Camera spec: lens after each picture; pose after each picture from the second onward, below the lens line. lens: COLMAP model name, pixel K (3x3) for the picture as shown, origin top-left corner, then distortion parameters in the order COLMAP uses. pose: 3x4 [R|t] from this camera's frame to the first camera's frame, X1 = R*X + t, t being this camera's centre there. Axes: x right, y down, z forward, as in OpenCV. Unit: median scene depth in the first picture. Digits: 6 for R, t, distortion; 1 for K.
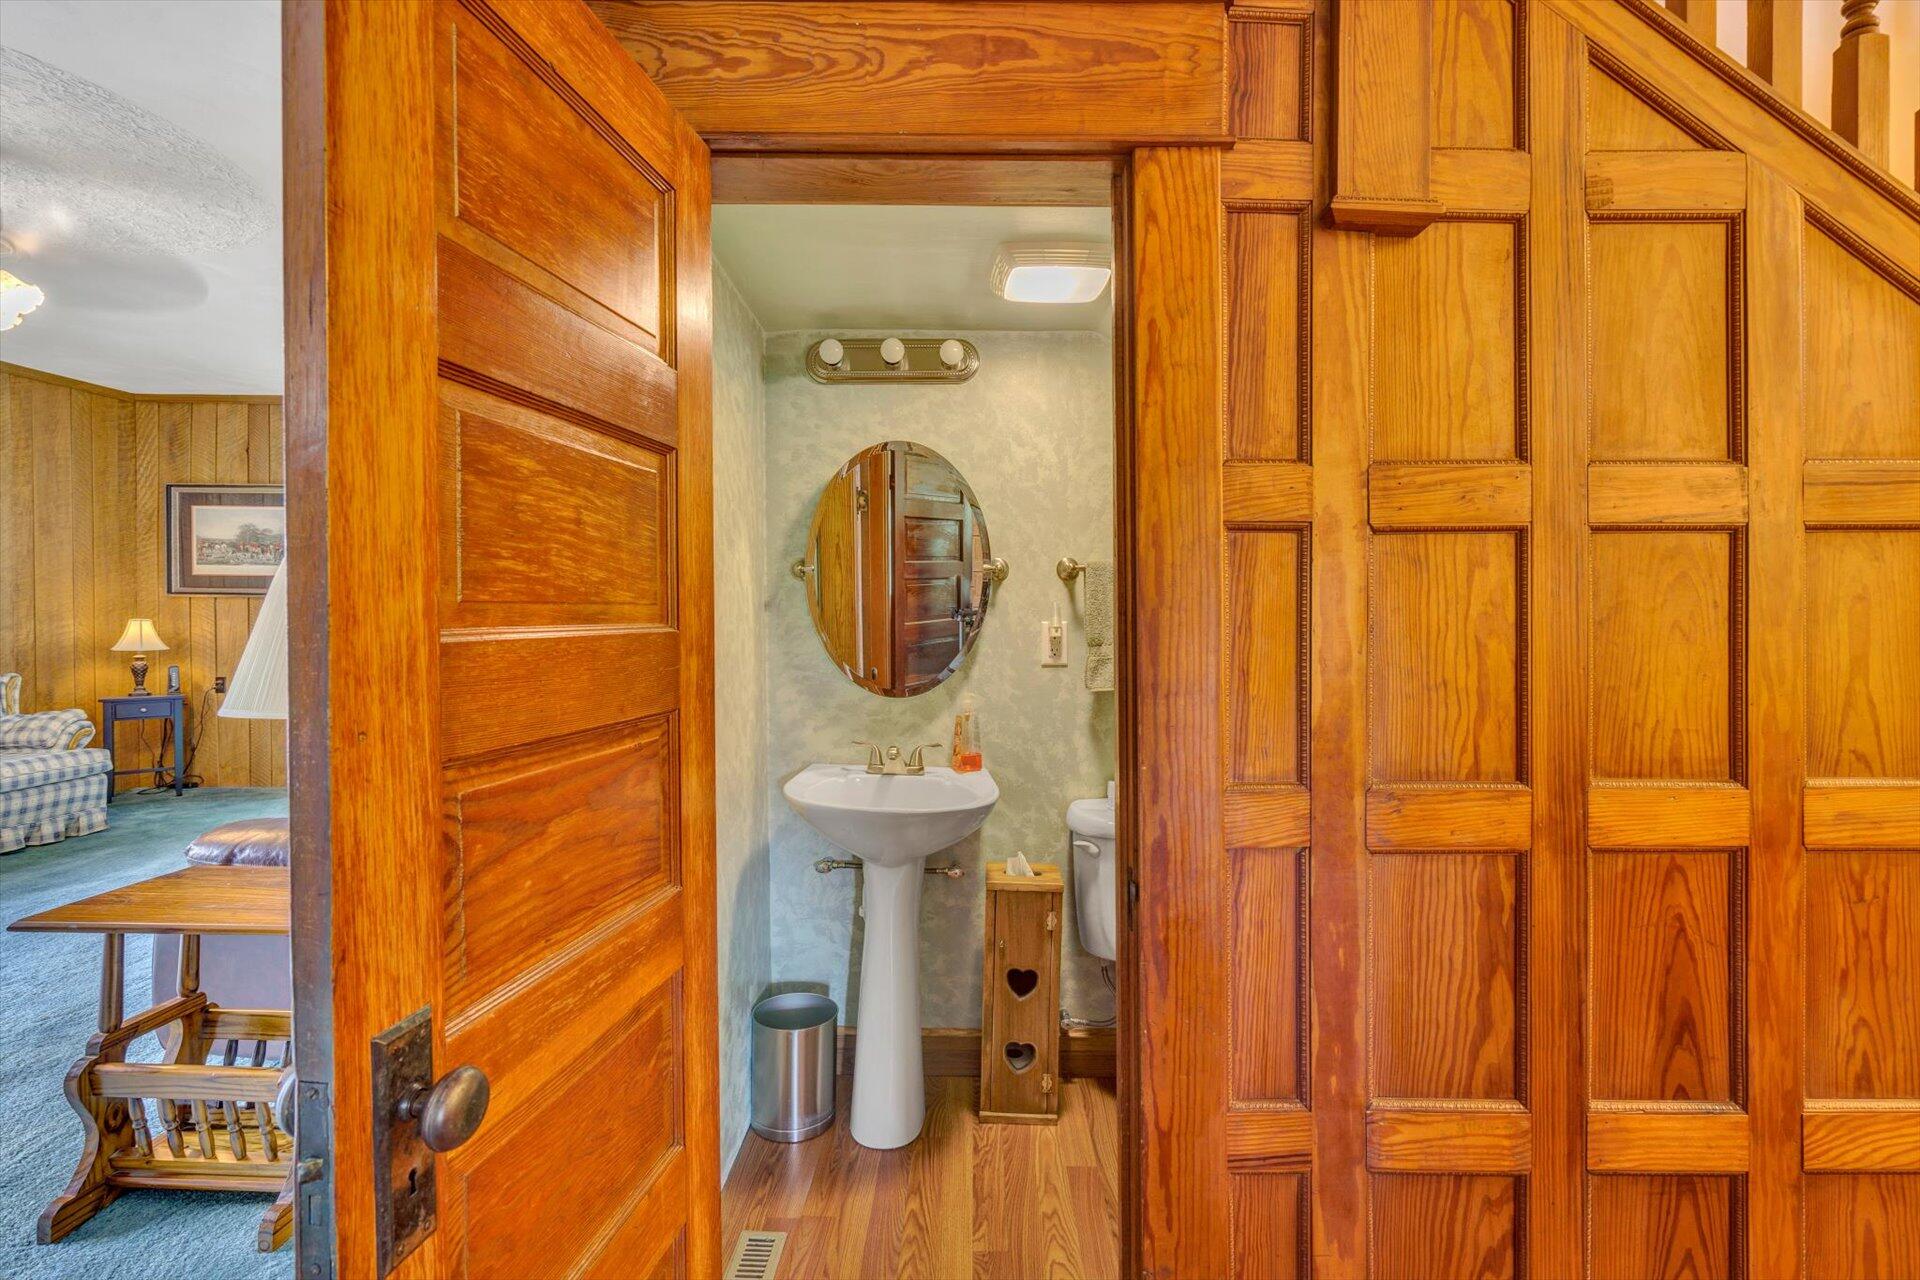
lens RADIAL K [[881.5, 0, 964.6], [0, 881.5, 639.7], [0, 0, 1]] dist [0.001104, -0.000280]
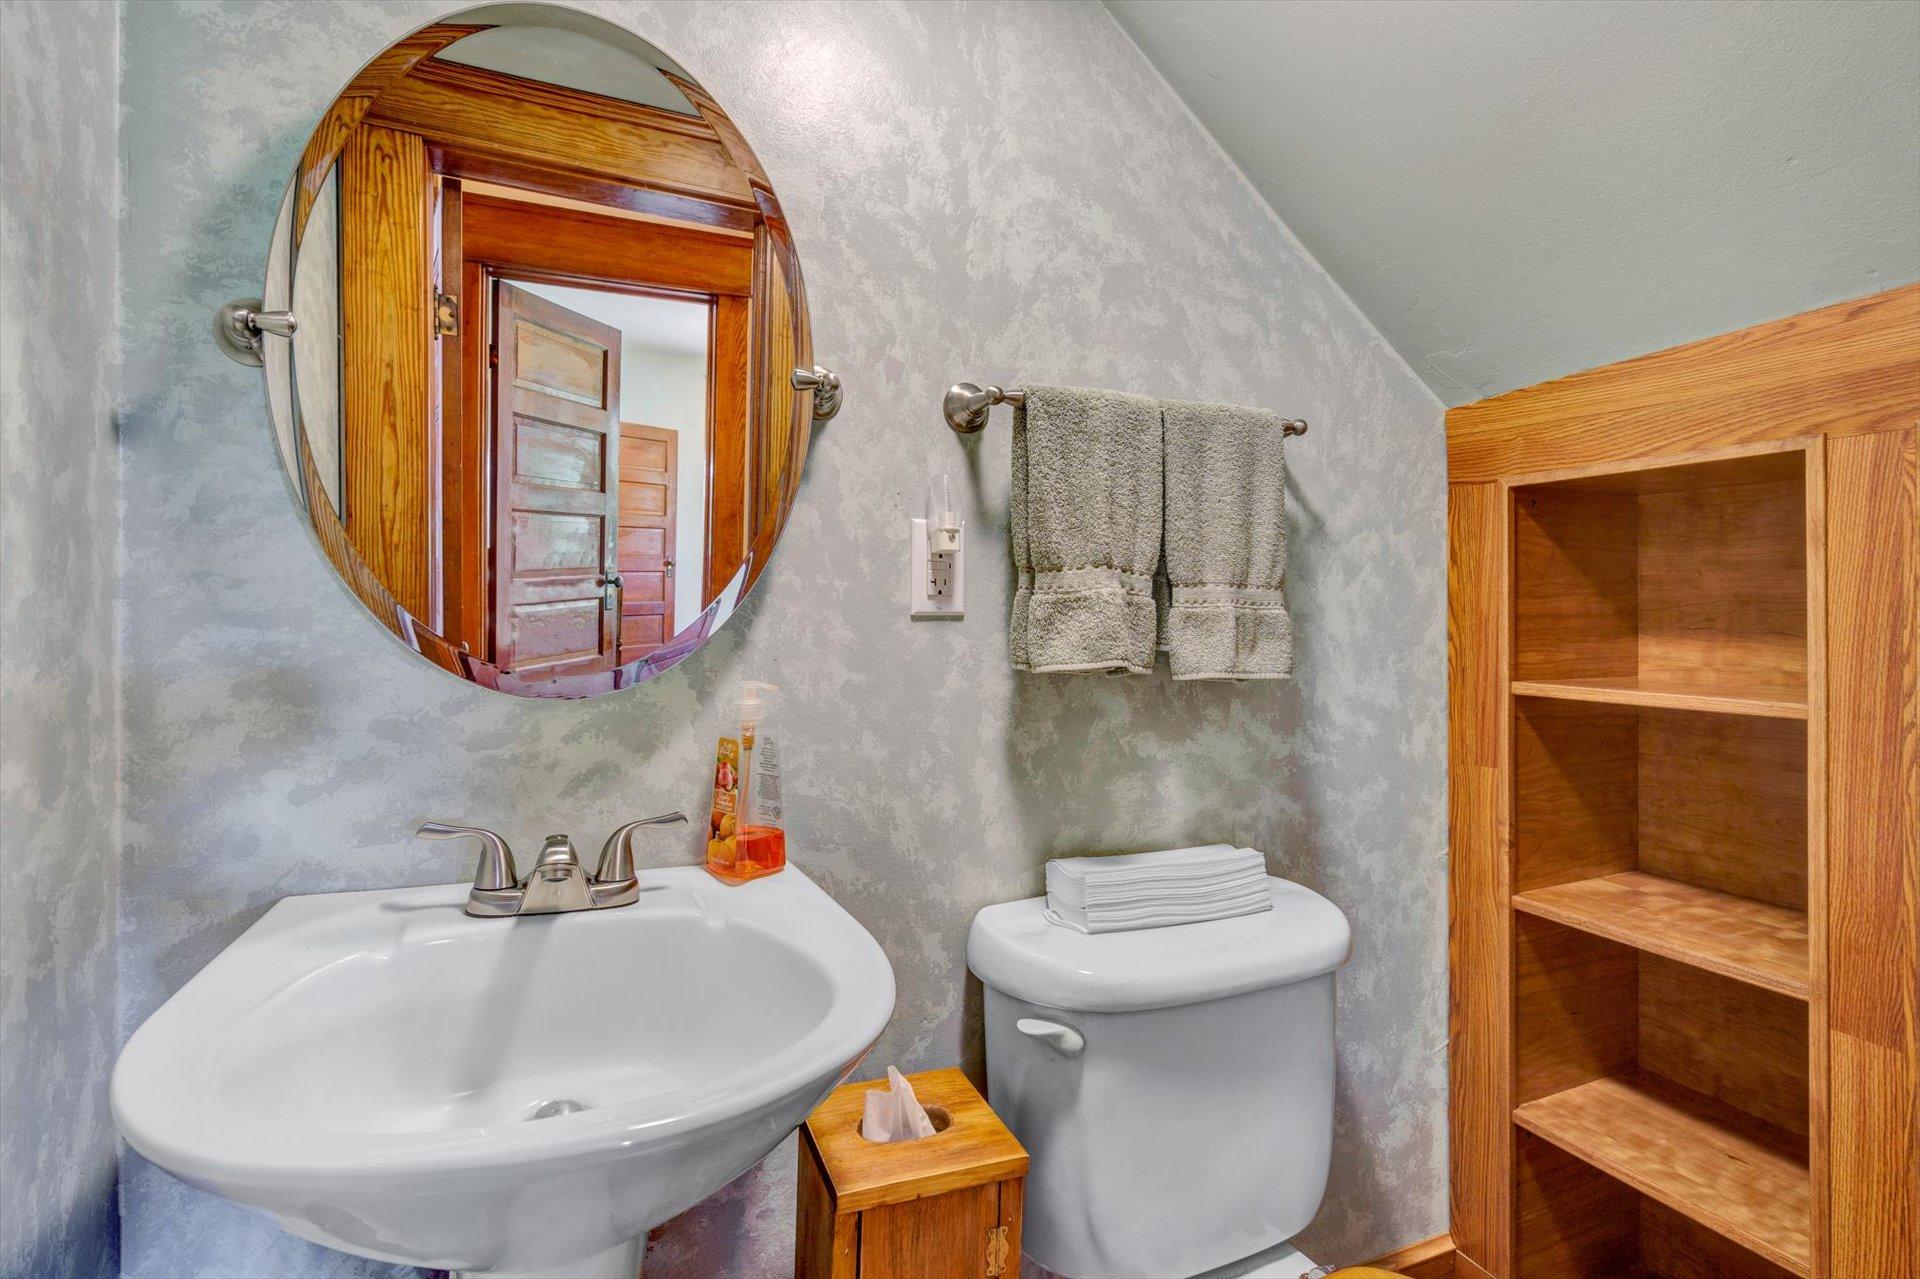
lens RADIAL K [[881.5, 0, 953.7], [0, 881.5, 607.8], [0, 0, 1]] dist [0.001104, -0.000280]
pose [[0.912728, 0.010254, 0.408440, -0.076745], [-0.002118, 0.999790, -0.020367, 0.034136], [-0.408563, 0.017724, 0.912558, 0.583028]]
